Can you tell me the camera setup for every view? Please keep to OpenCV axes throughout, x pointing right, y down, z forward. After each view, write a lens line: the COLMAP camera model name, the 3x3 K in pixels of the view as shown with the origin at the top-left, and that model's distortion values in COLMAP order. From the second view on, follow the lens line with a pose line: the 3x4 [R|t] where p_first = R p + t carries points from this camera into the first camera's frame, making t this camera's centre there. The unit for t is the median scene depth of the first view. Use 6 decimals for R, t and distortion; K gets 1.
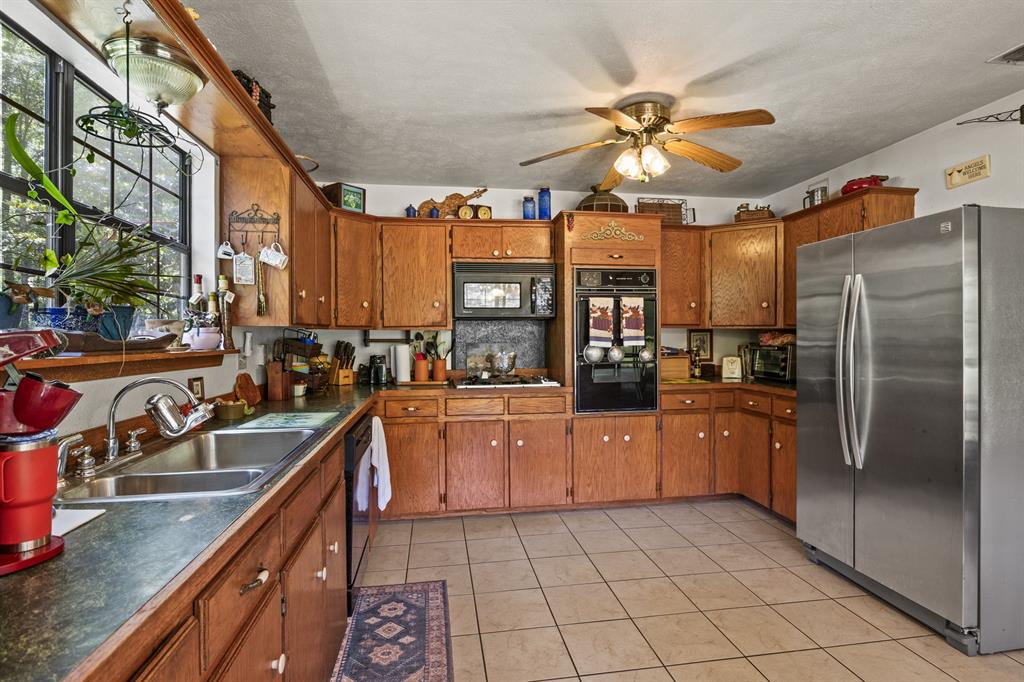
lens RADIAL K [[516.1, 0, 514.4], [0, 516.1, 338.9], [0, 0, 1]] dist [-0.000153, -0.004557]
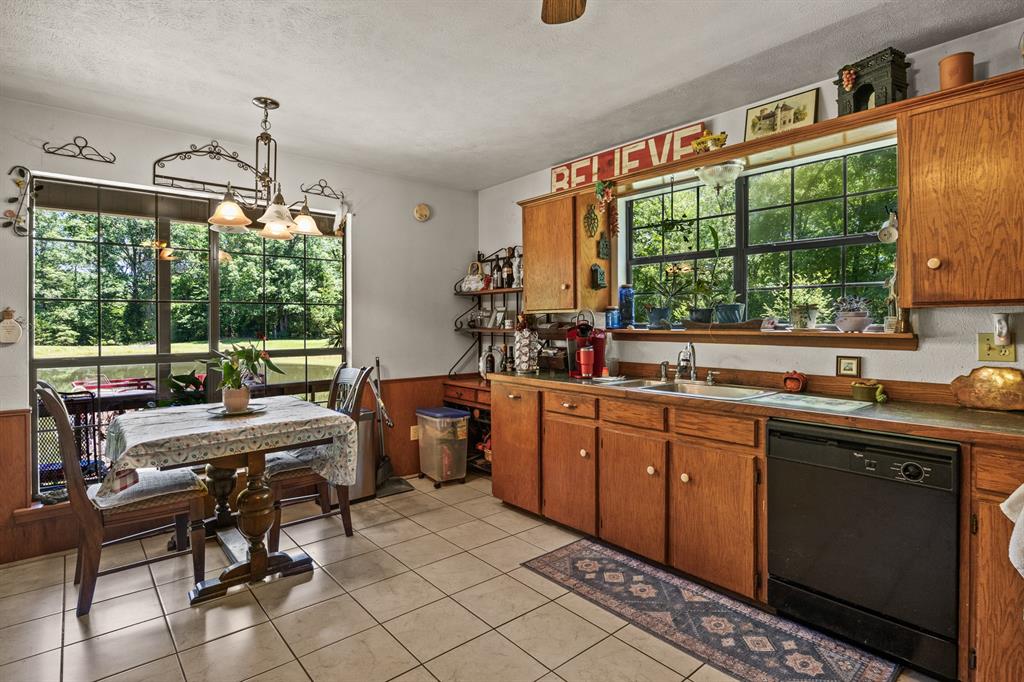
lens RADIAL K [[516.1, 0, 520.1], [0, 516.1, 319.1], [0, 0, 1]] dist [-0.000153, -0.004557]
pose [[-0.847807, 0.003749, -0.530291, 0.374952], [0.005642, 0.999982, -0.001950, -0.005611], [0.530275, -0.004645, -0.847813, 0.978500]]
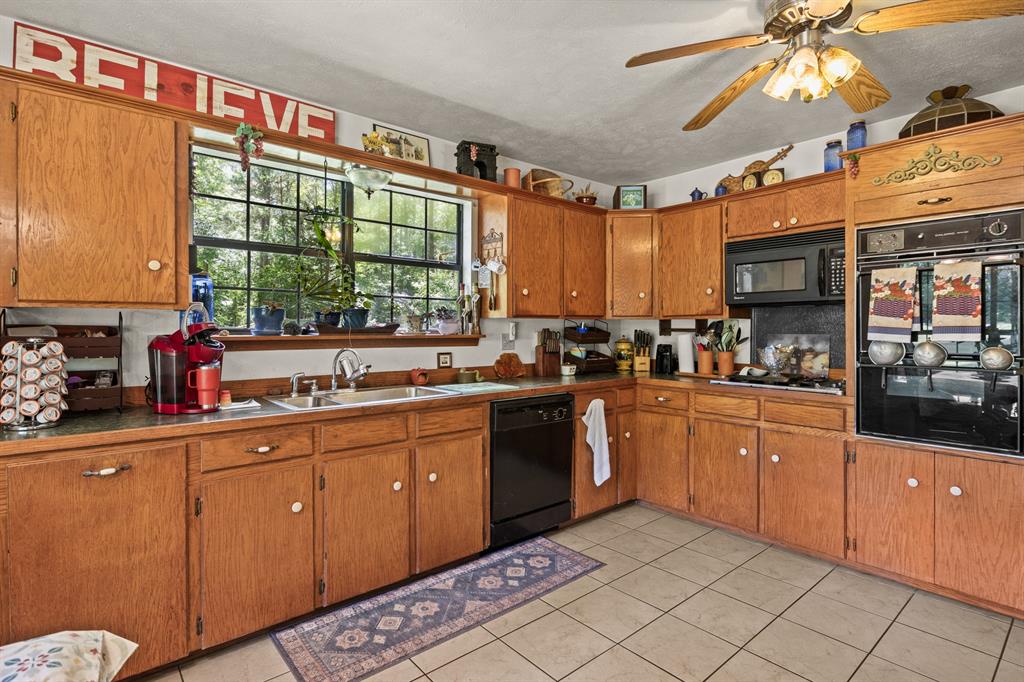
lens RADIAL K [[516.1, 0, 508.9], [0, 516.1, 325.2], [0, 0, 1]] dist [-0.000153, -0.004557]
pose [[0.516838, 0.001154, -0.856082, 0.486143], [-0.005763, 0.999981, -0.002131, -0.002077], [0.856064, 0.006035, 0.516835, 0.230959]]
